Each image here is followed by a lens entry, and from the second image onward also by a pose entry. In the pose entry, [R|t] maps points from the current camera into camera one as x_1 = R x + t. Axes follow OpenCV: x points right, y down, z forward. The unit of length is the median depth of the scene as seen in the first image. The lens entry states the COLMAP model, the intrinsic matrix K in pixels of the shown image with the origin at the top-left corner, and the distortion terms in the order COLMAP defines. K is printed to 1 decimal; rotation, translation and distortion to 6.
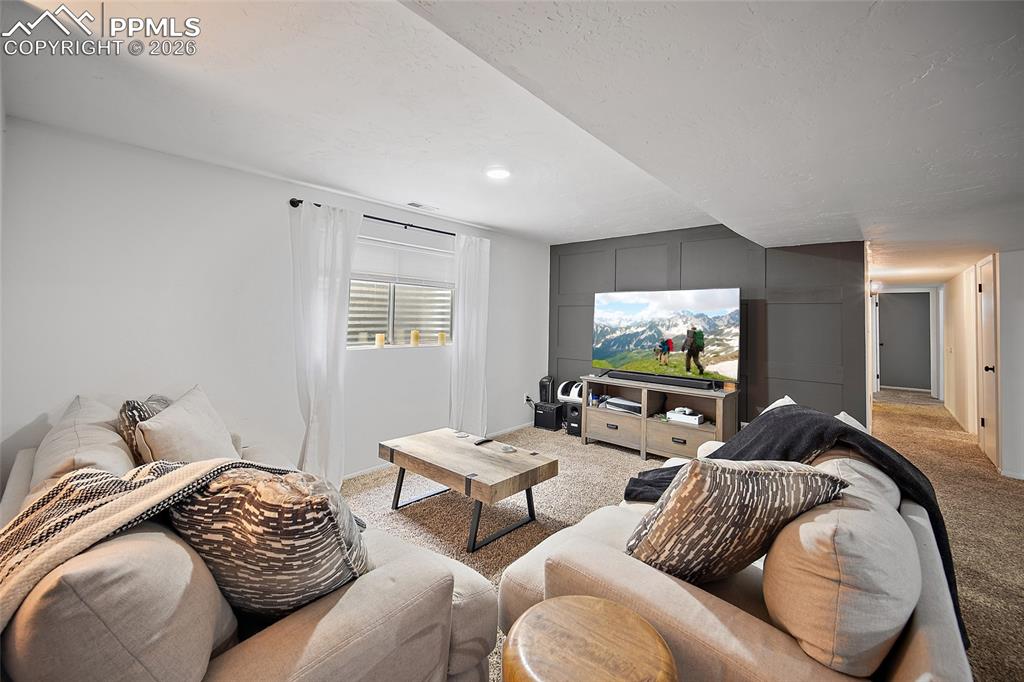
lens RADIAL K [[404.9, 0, 510.2], [0, 404.9, 336.9], [0, 0, 1]] dist [-0.003874, -0.000682]
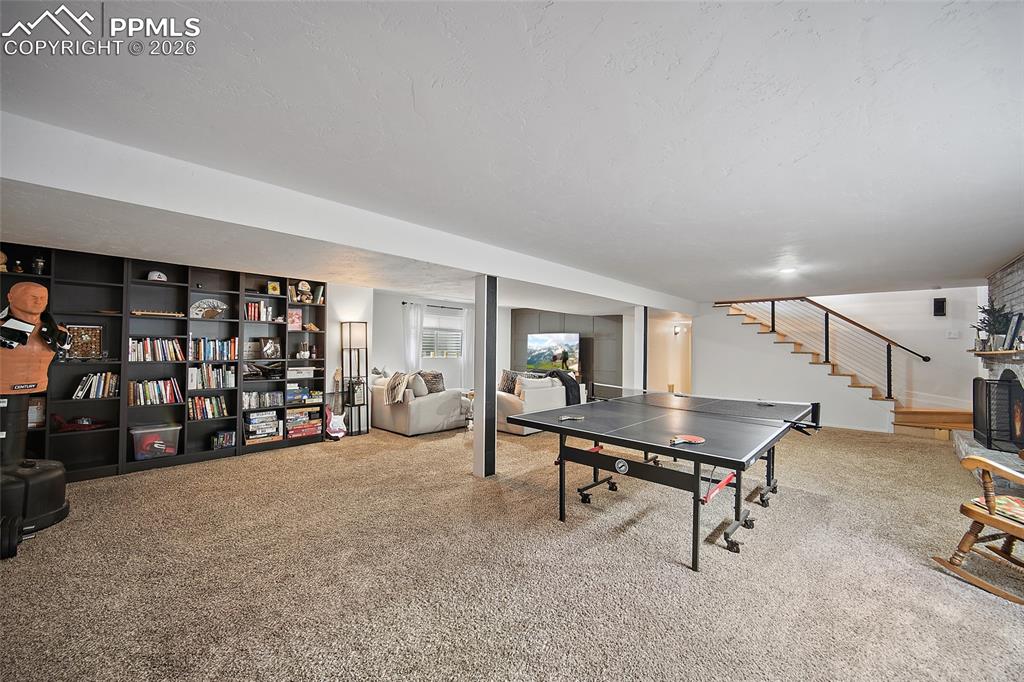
lens RADIAL K [[404.9, 0, 510.2], [0, 404.9, 336.9], [0, 0, 1]] dist [-0.003874, -0.000682]
pose [[0.999688, 0.000858, -0.024953, 0.195364], [-0.002556, 0.997675, -0.068103, 0.060586], [0.024837, 0.068146, 0.997366, -1.322161]]
